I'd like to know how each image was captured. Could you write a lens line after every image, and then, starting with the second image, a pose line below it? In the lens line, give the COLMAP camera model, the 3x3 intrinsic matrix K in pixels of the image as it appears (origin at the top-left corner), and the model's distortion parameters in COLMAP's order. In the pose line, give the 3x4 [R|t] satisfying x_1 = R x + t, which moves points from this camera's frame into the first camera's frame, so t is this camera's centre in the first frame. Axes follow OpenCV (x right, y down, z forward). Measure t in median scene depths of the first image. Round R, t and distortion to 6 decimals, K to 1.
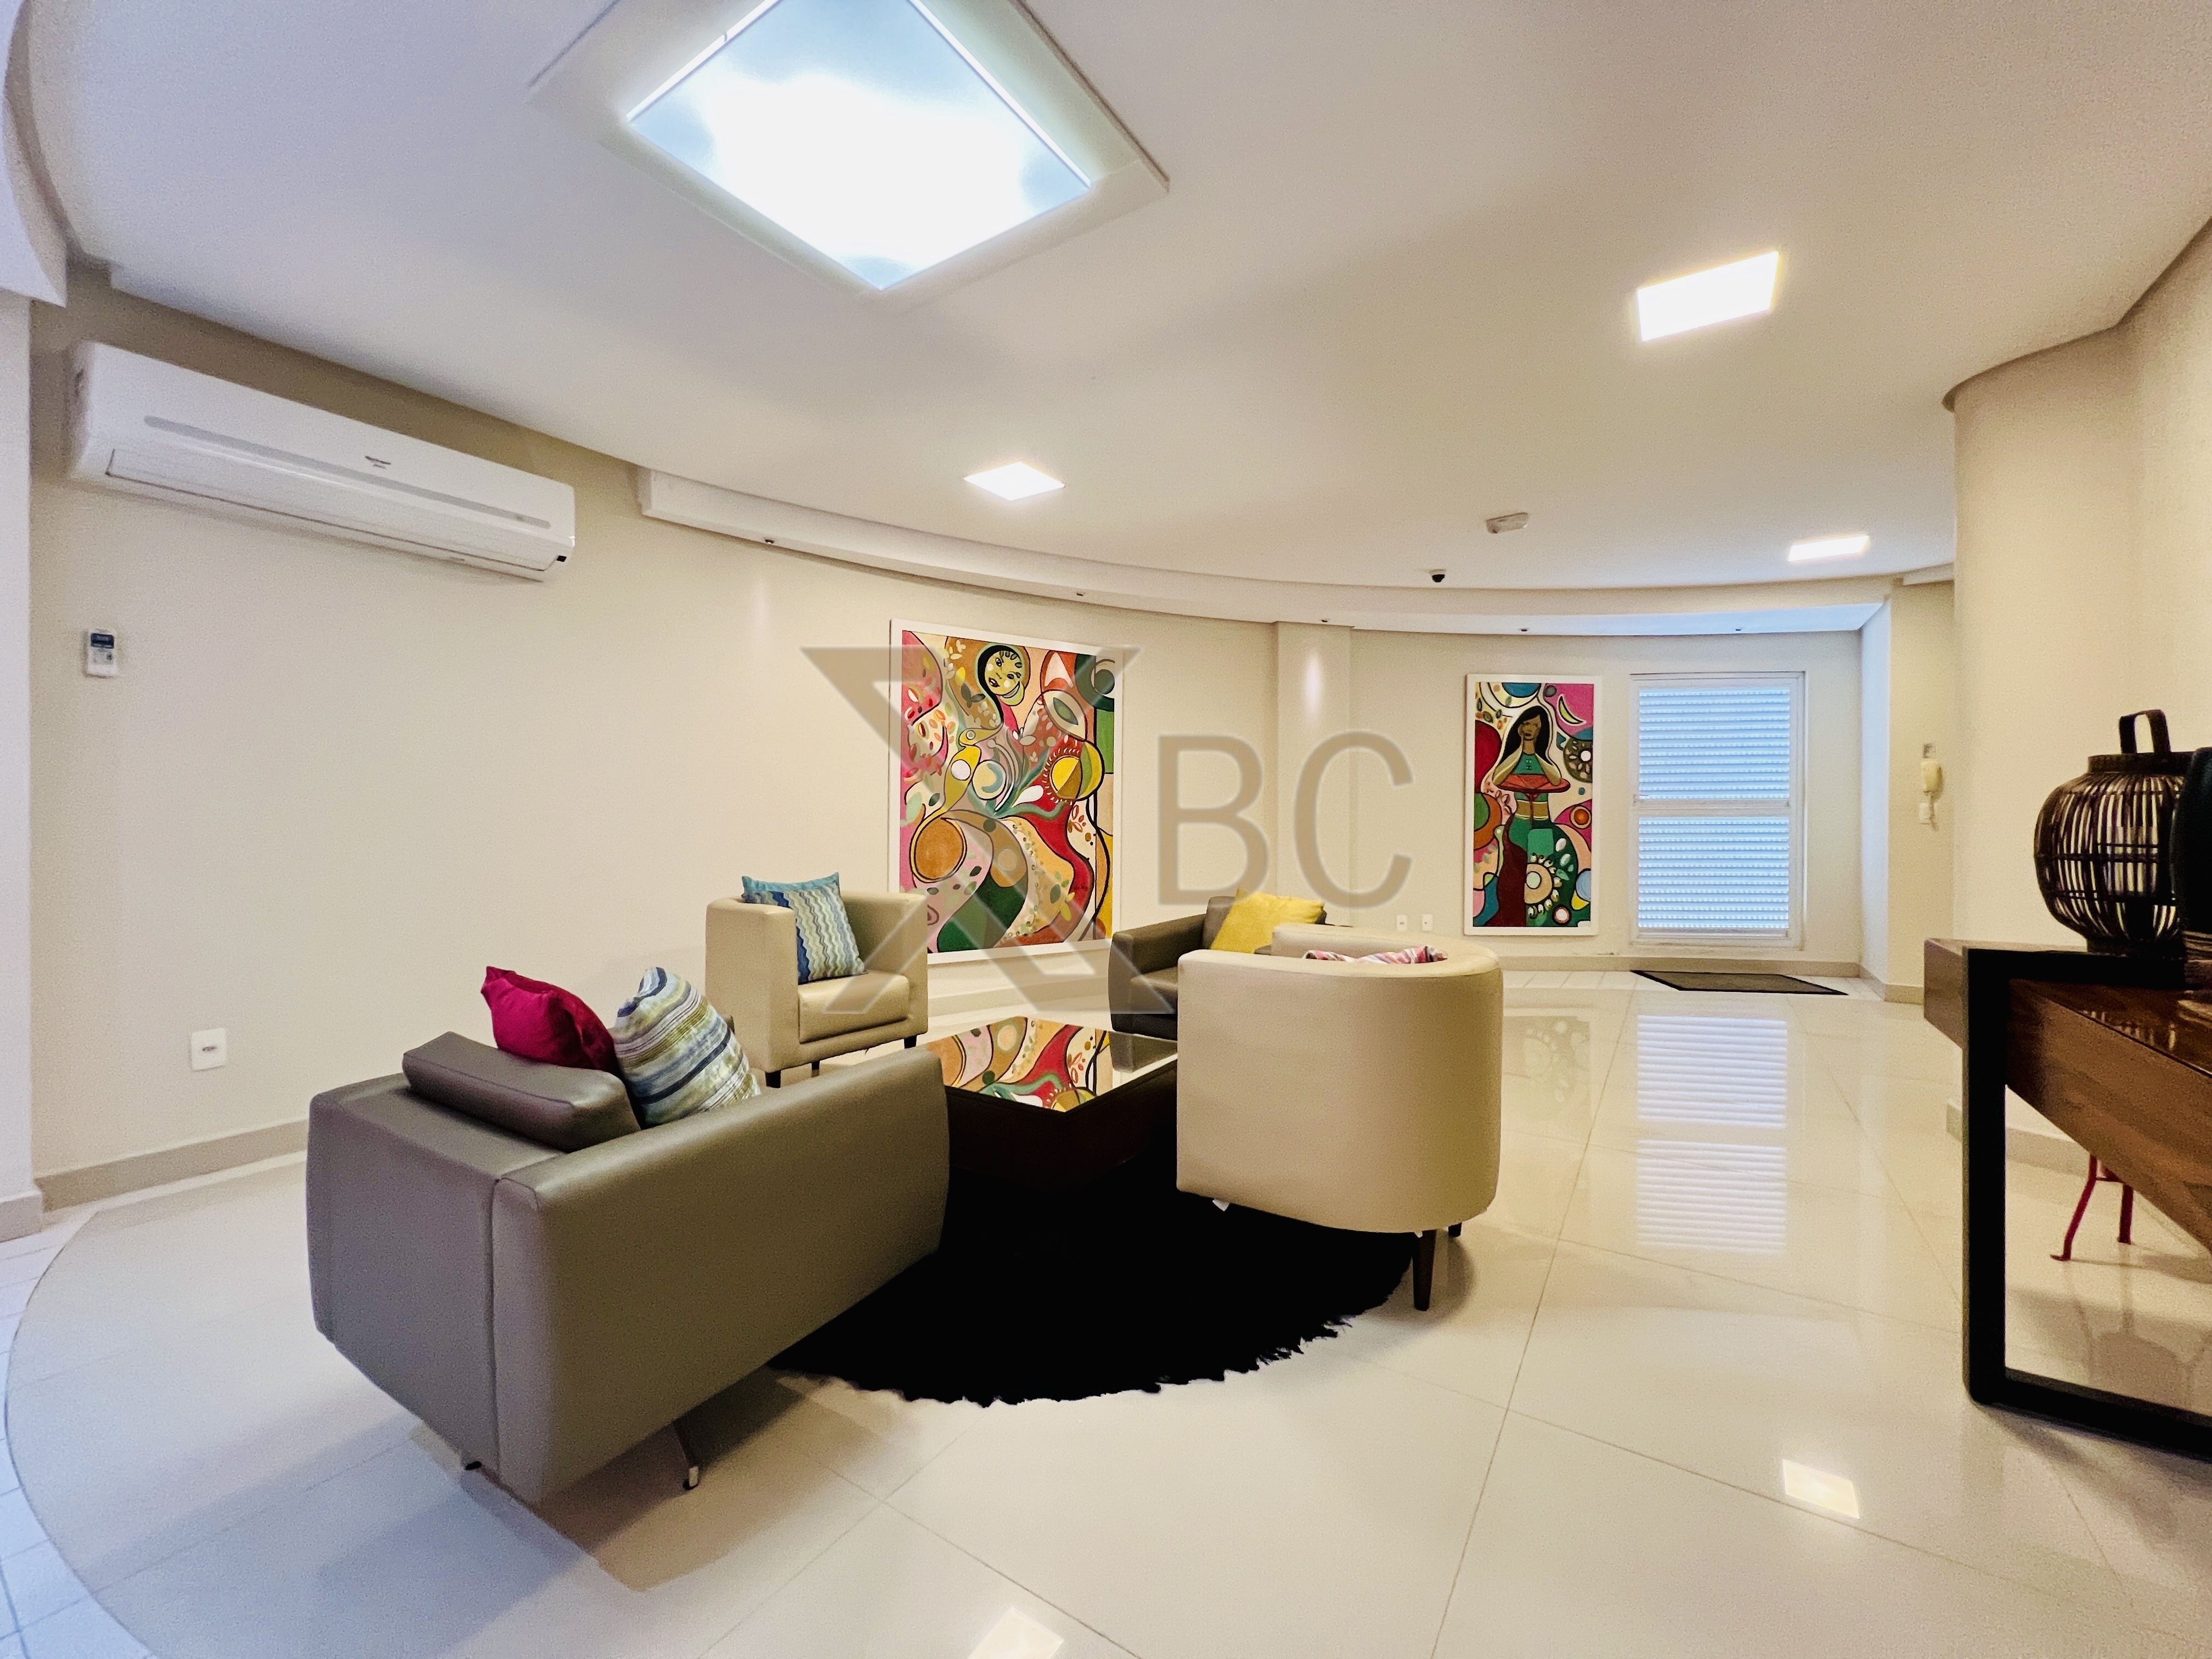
lens RADIAL K [[887.9, 0, 1105.3], [0, 887.9, 820.5], [0, 0, 1]] dist [0.001550, -0.000479]
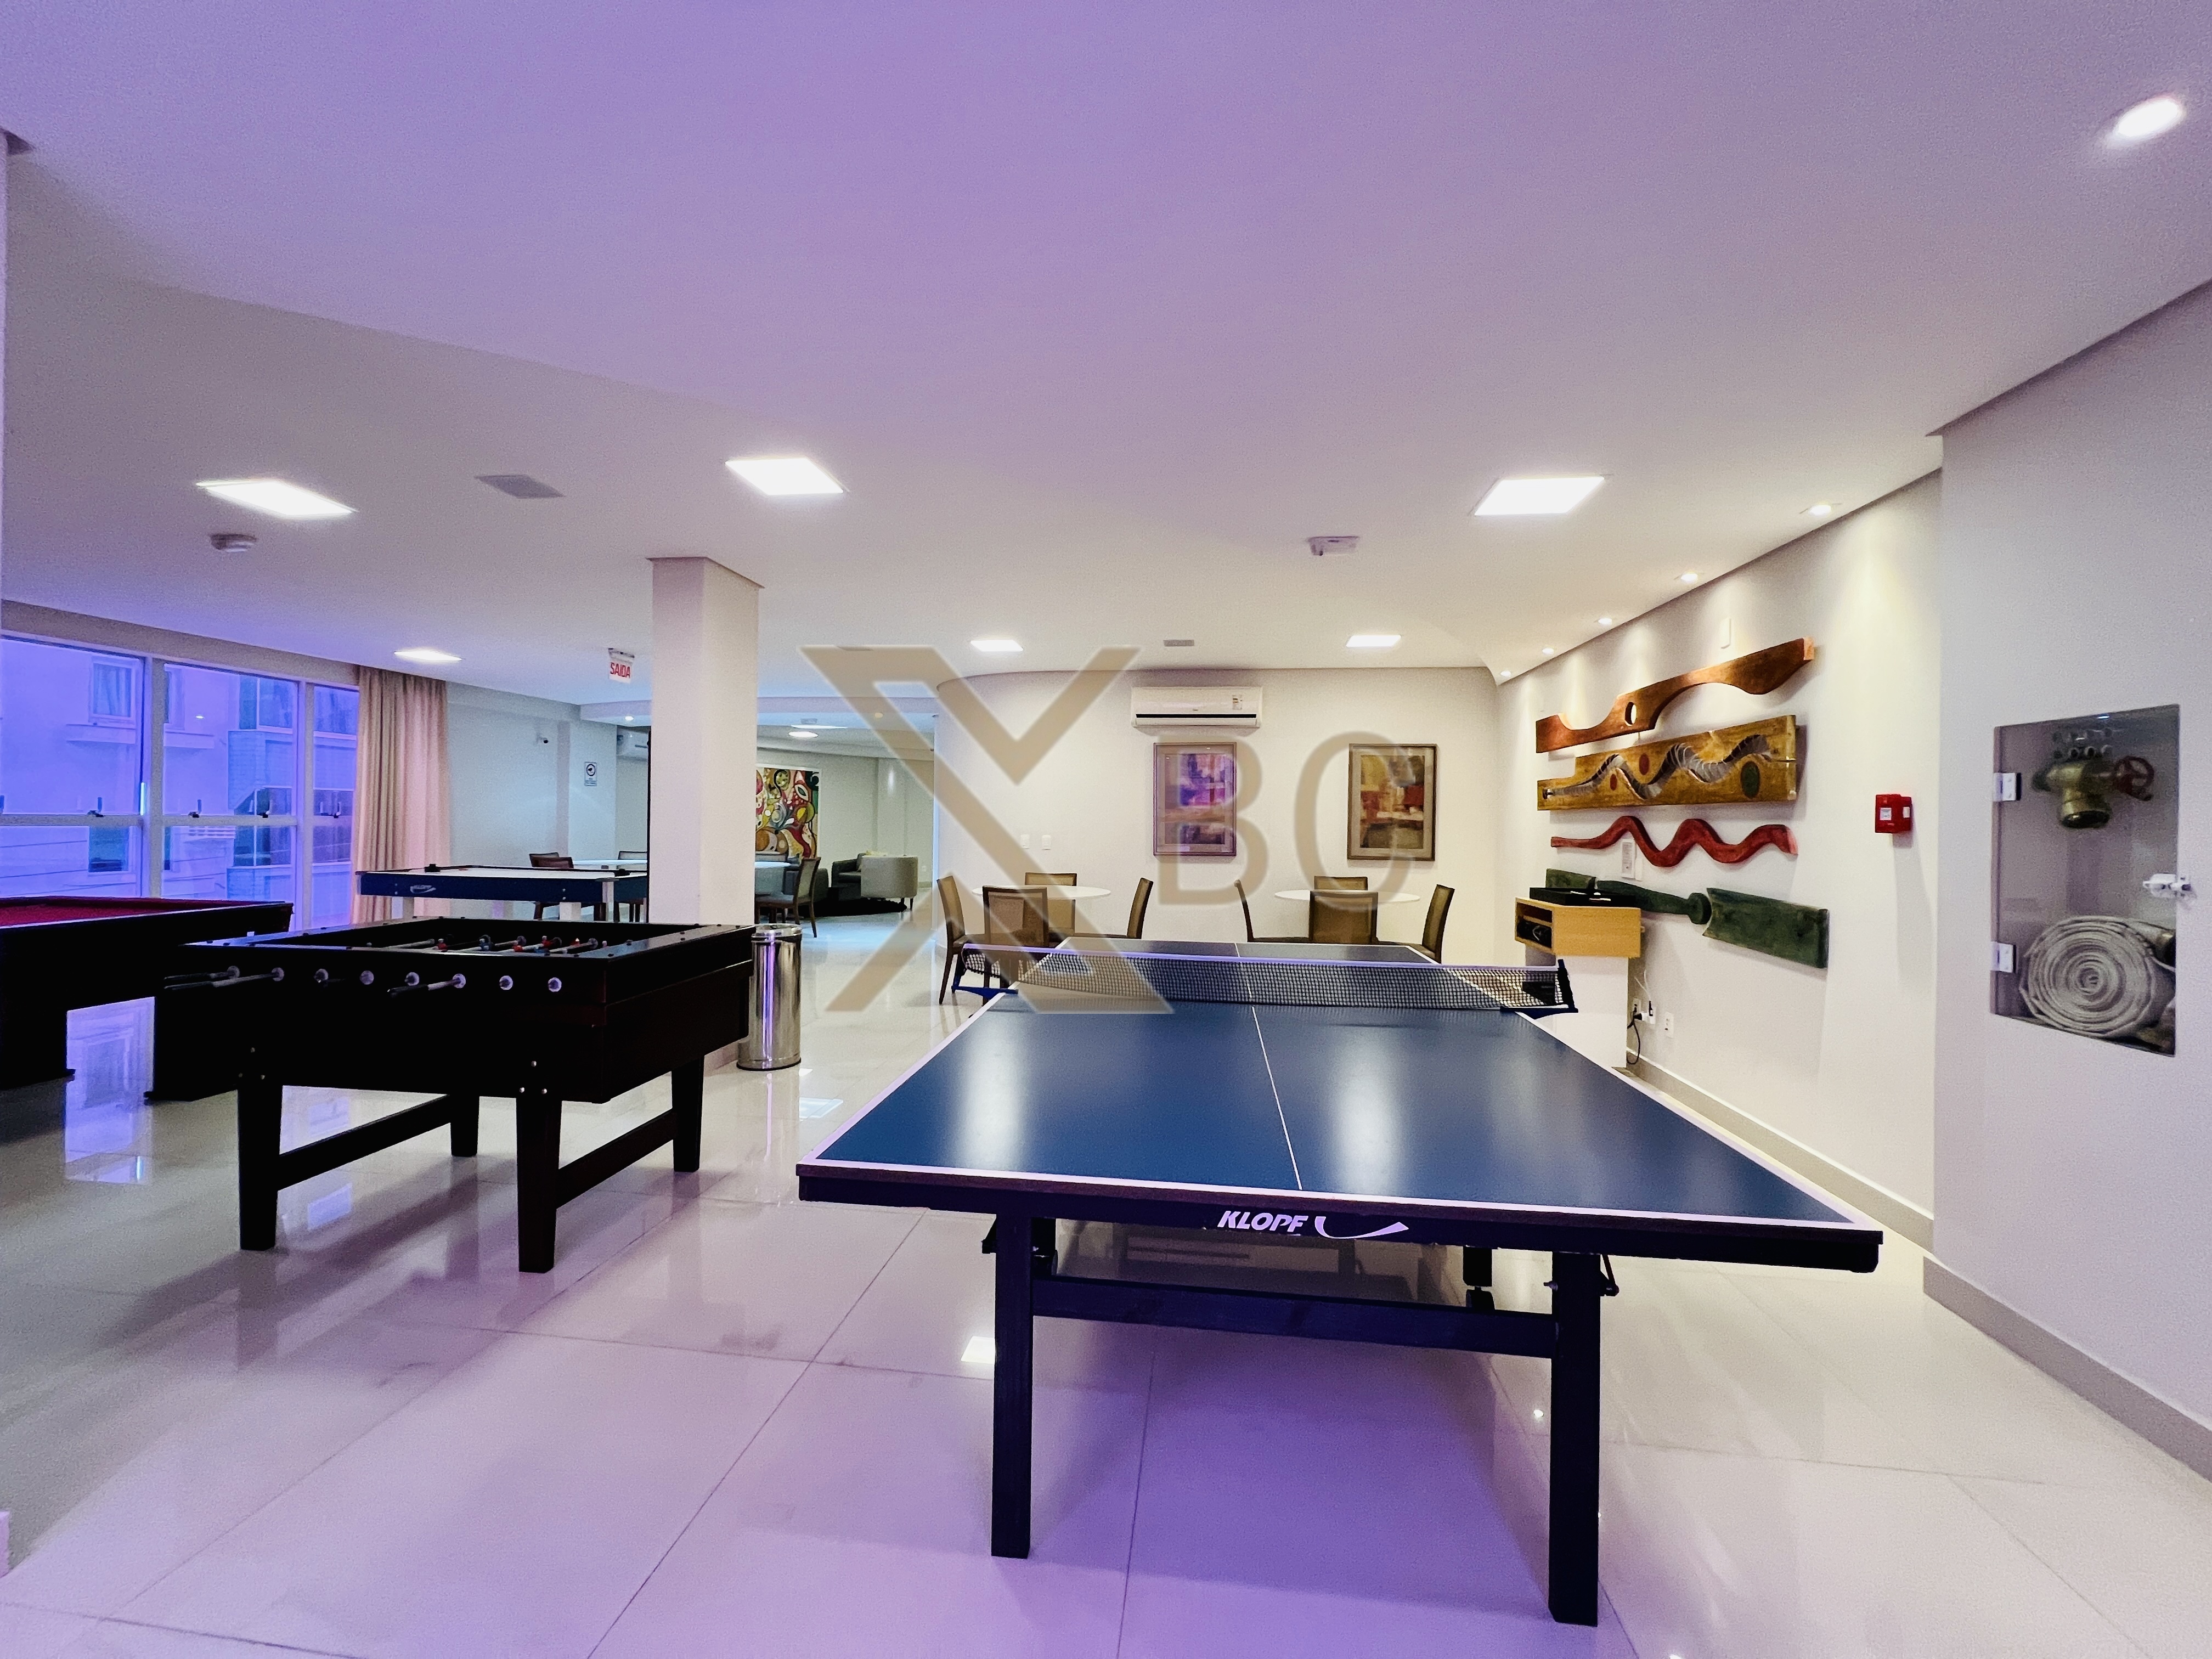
lens RADIAL K [[887.9, 0, 1103.7], [0, 887.9, 822.6], [0, 0, 1]] dist [0.001550, -0.000479]
pose [[0.901746, 0.008658, 0.432180, -0.403313], [-0.007571, 0.999962, -0.004235, -0.019882], [-0.432201, 0.000547, 0.901777, -1.984008]]
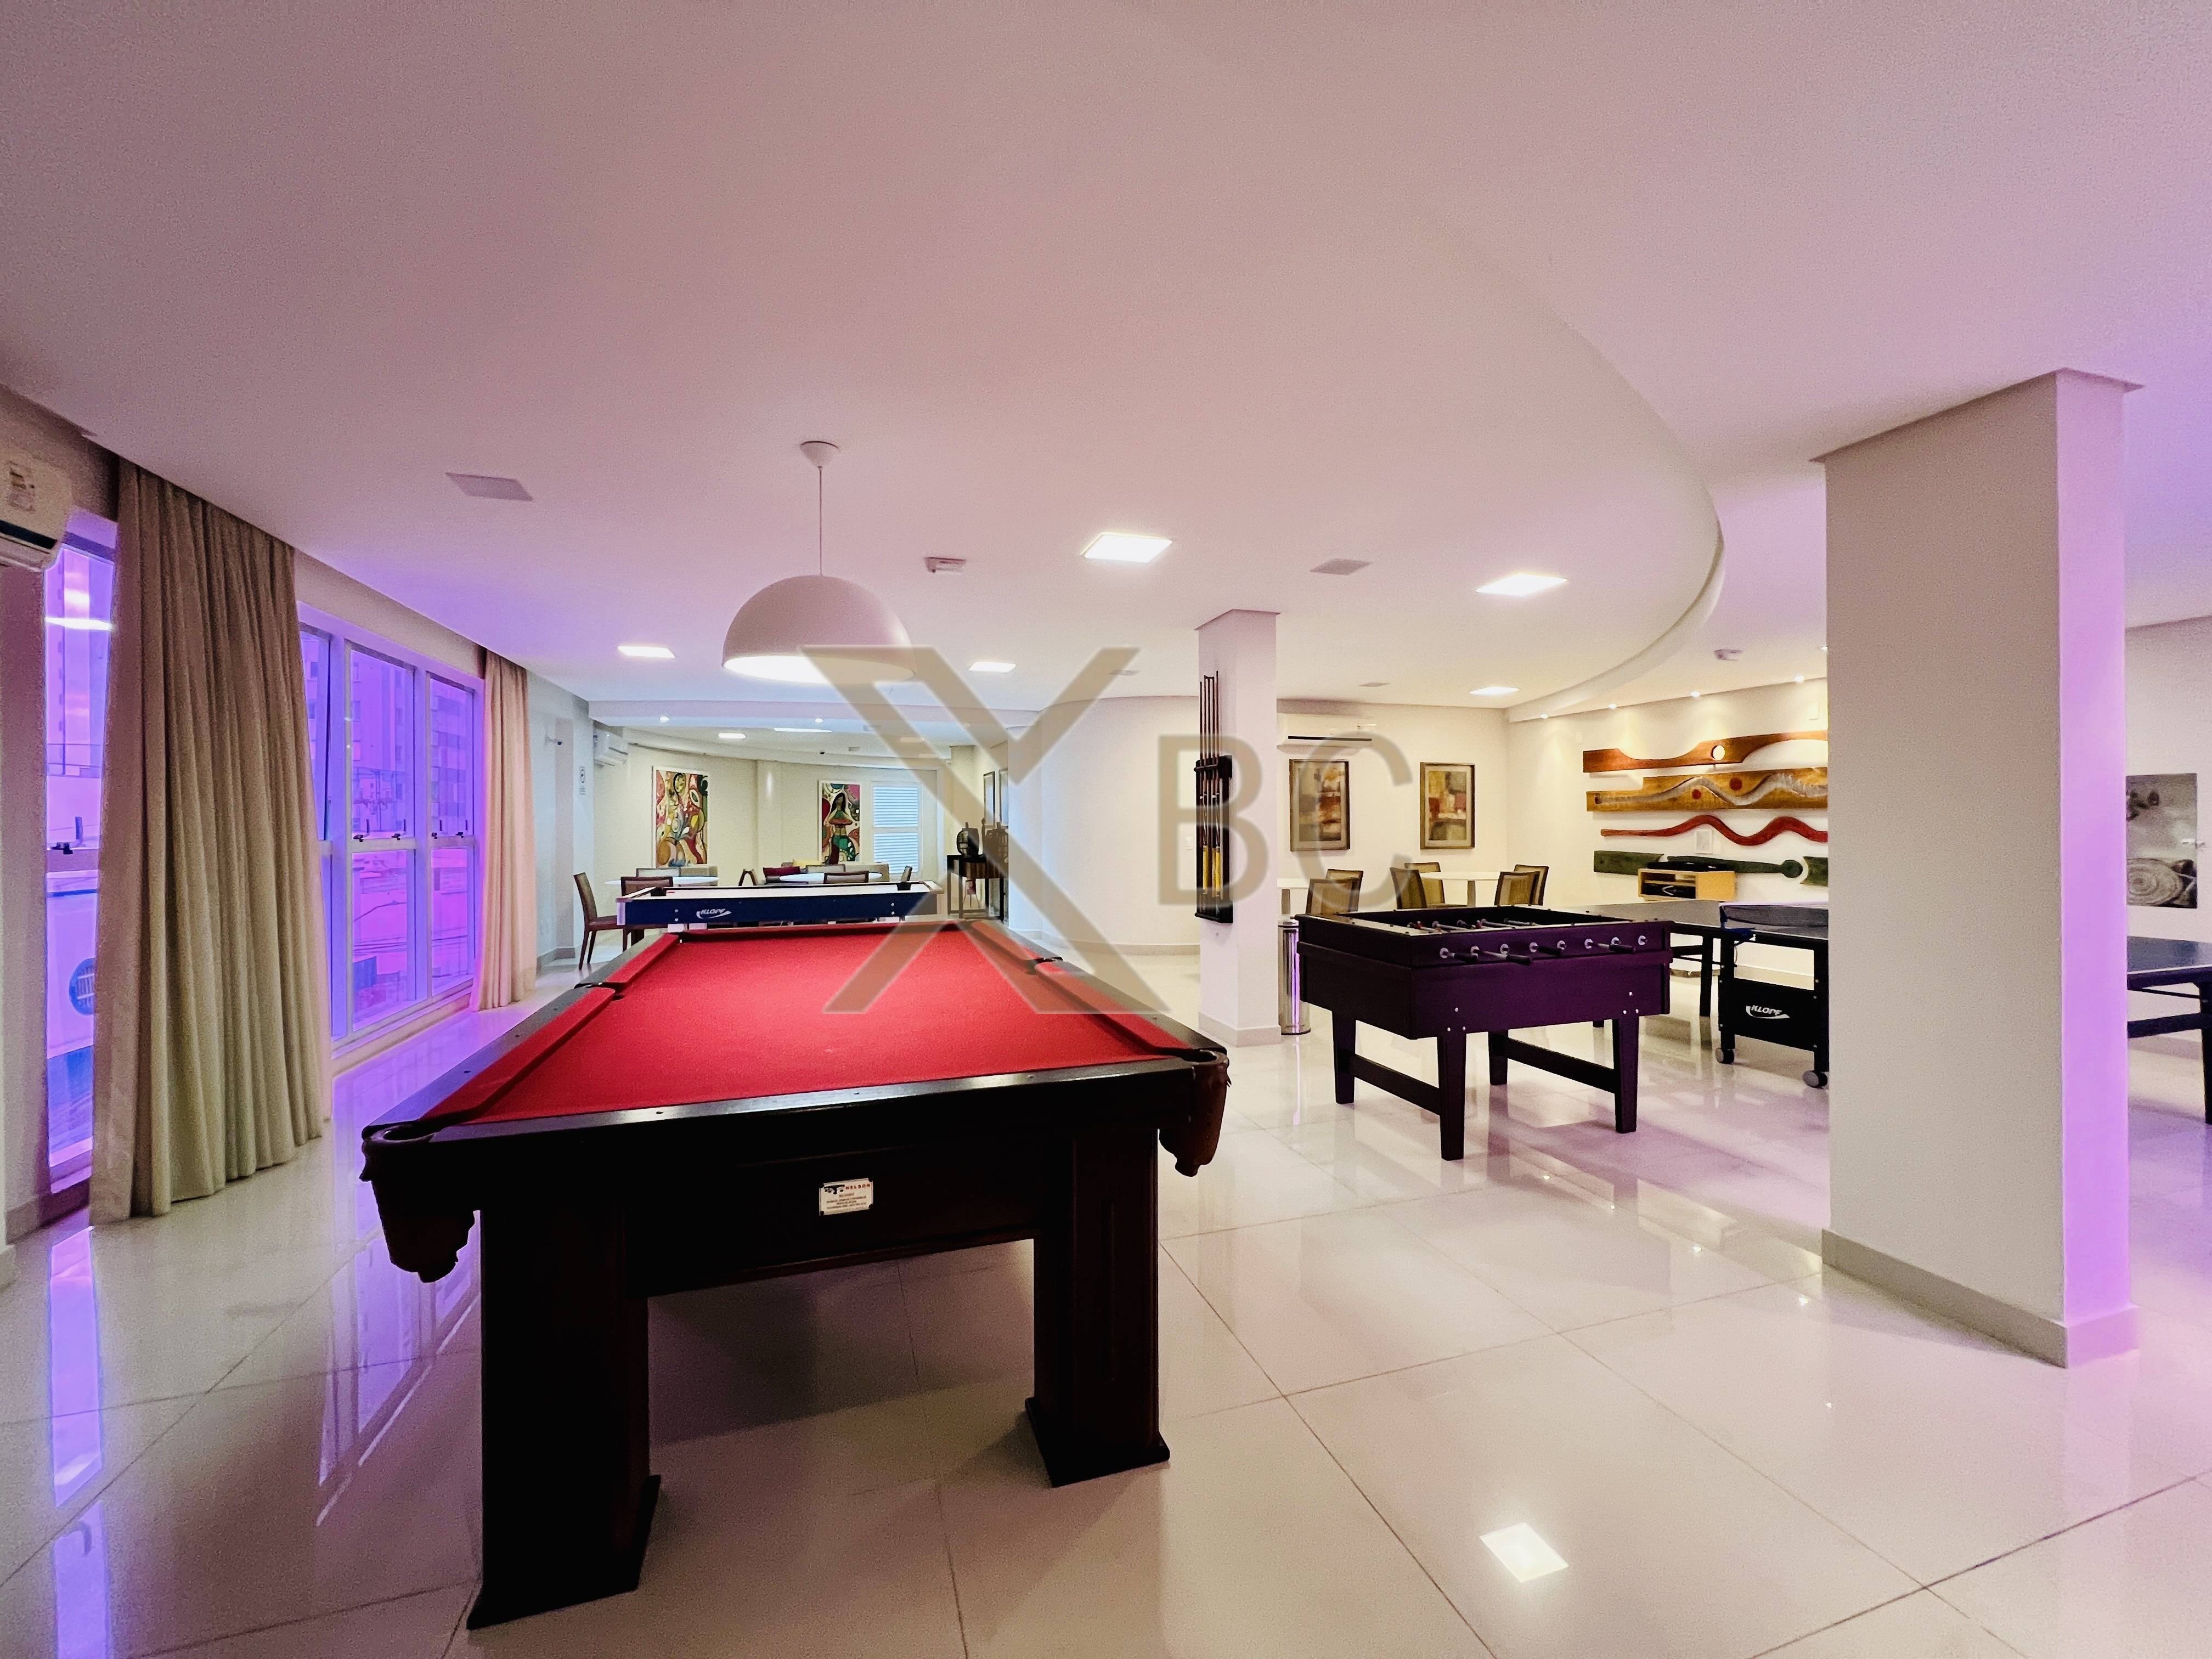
lens RADIAL K [[887.9, 0, 1106.7], [0, 887.9, 824.8], [0, 0, 1]] dist [0.001550, -0.000479]
pose [[0.626679, -0.010866, 0.779202, -1.308779], [0.013313, 0.999906, 0.003237, -0.036773], [-0.779164, 0.008345, 0.626765, -1.542841]]
